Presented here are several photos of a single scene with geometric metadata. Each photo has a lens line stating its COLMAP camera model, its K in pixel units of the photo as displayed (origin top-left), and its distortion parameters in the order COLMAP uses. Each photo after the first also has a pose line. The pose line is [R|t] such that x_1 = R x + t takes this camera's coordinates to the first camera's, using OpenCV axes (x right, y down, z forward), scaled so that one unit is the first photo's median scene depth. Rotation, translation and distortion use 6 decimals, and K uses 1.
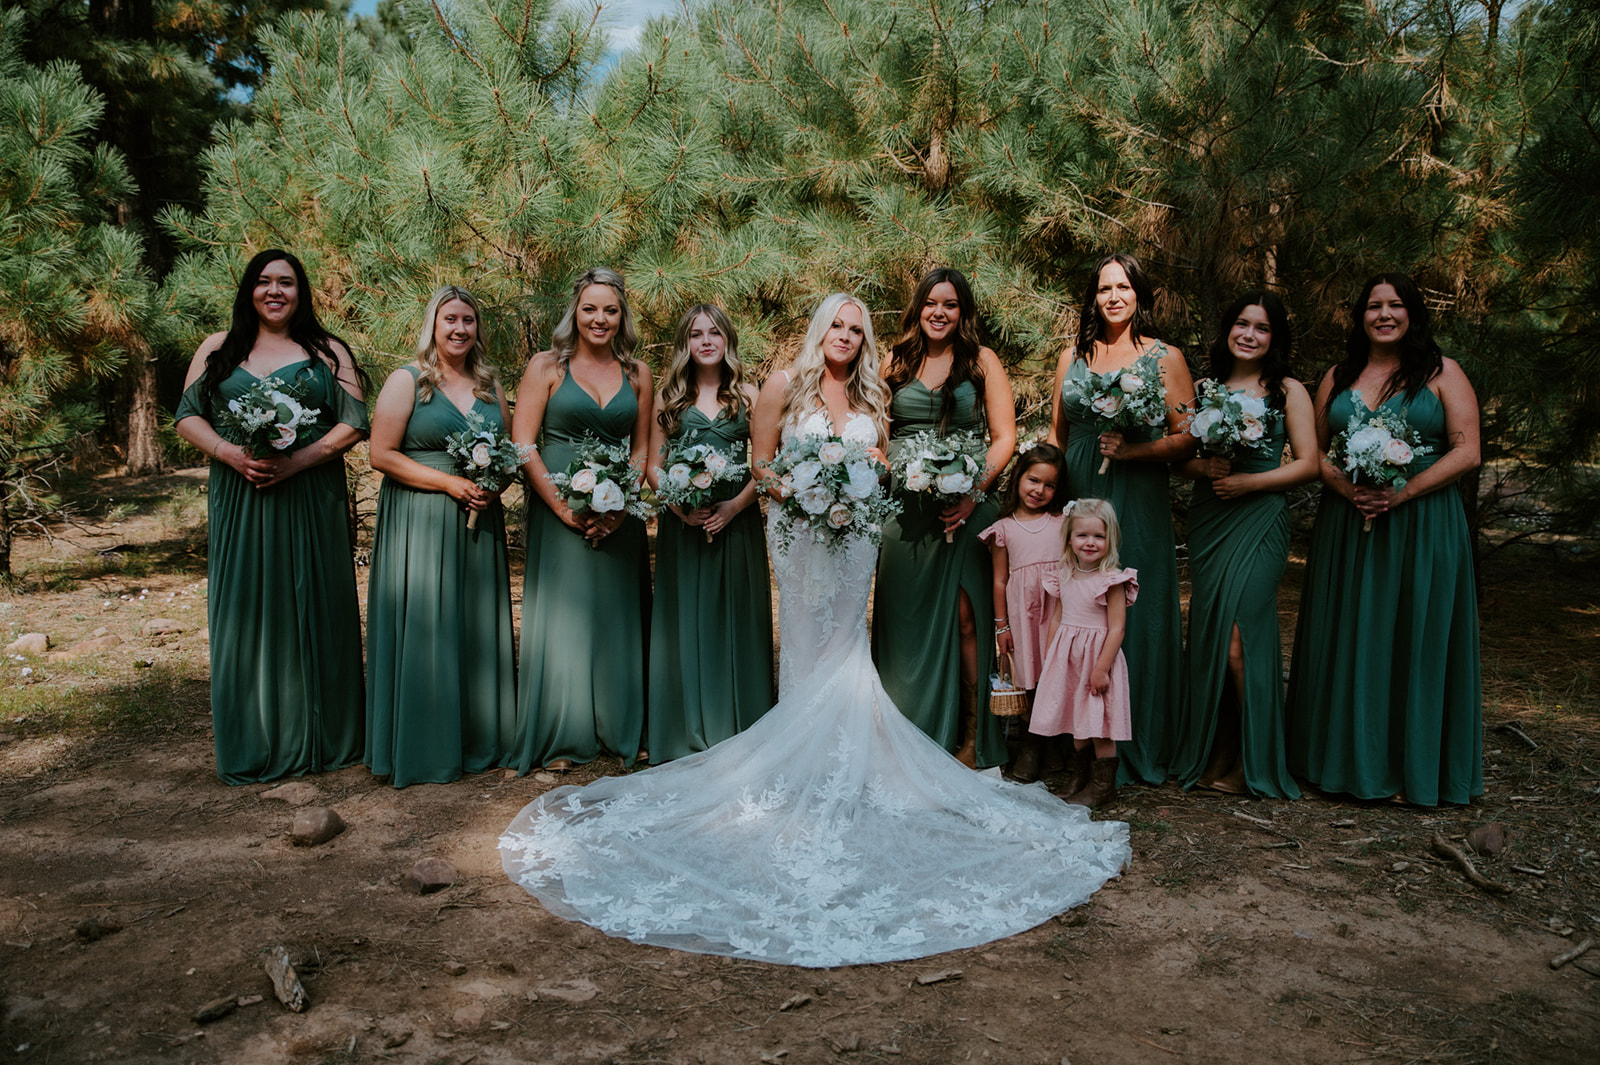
lens RADIAL K [[1337.0, 0, 799.9], [0, 1337.0, 532.0], [0, 0, 1]] dist [0.002971, 0.000411]
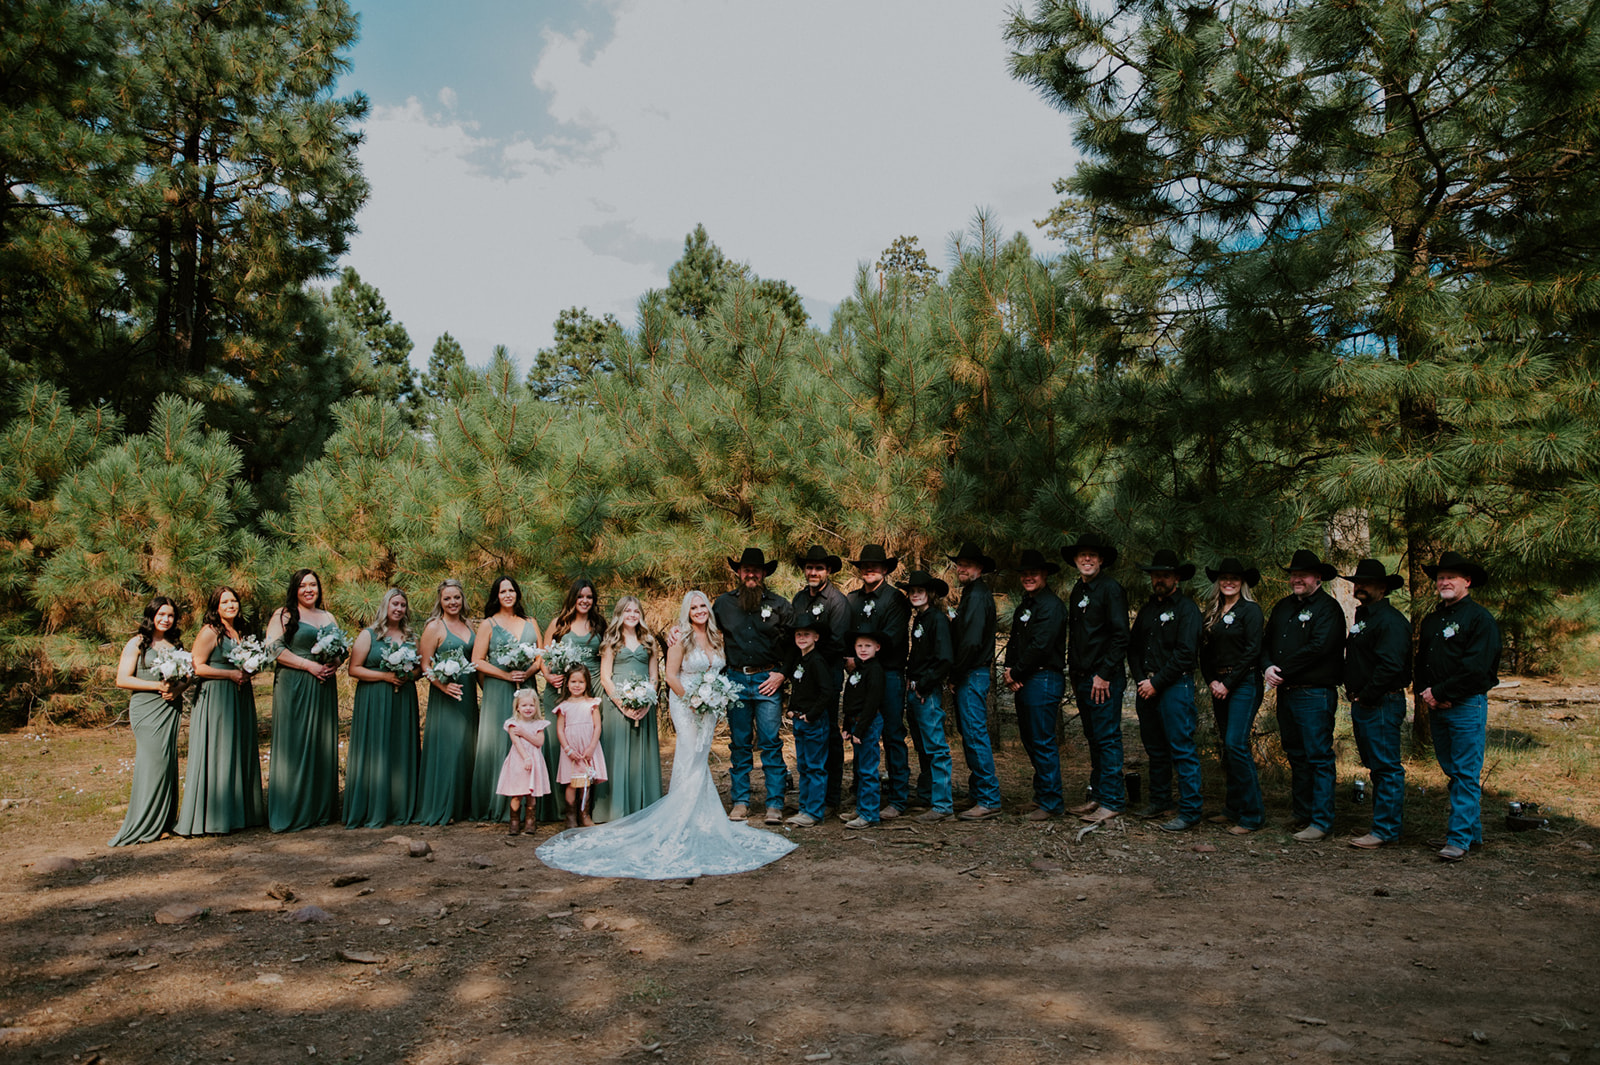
lens RADIAL K [[1204.4, 0, 798.9], [0, 1204.4, 533.8], [0, 0, 1]] dist [-0.007238, -0.000445]
pose [[0.995841, 0.002235, 0.091085, 0.031004], [0.012558, 0.986791, -0.161509, 0.024261], [-0.090243, 0.161981, 0.982659, -0.535316]]
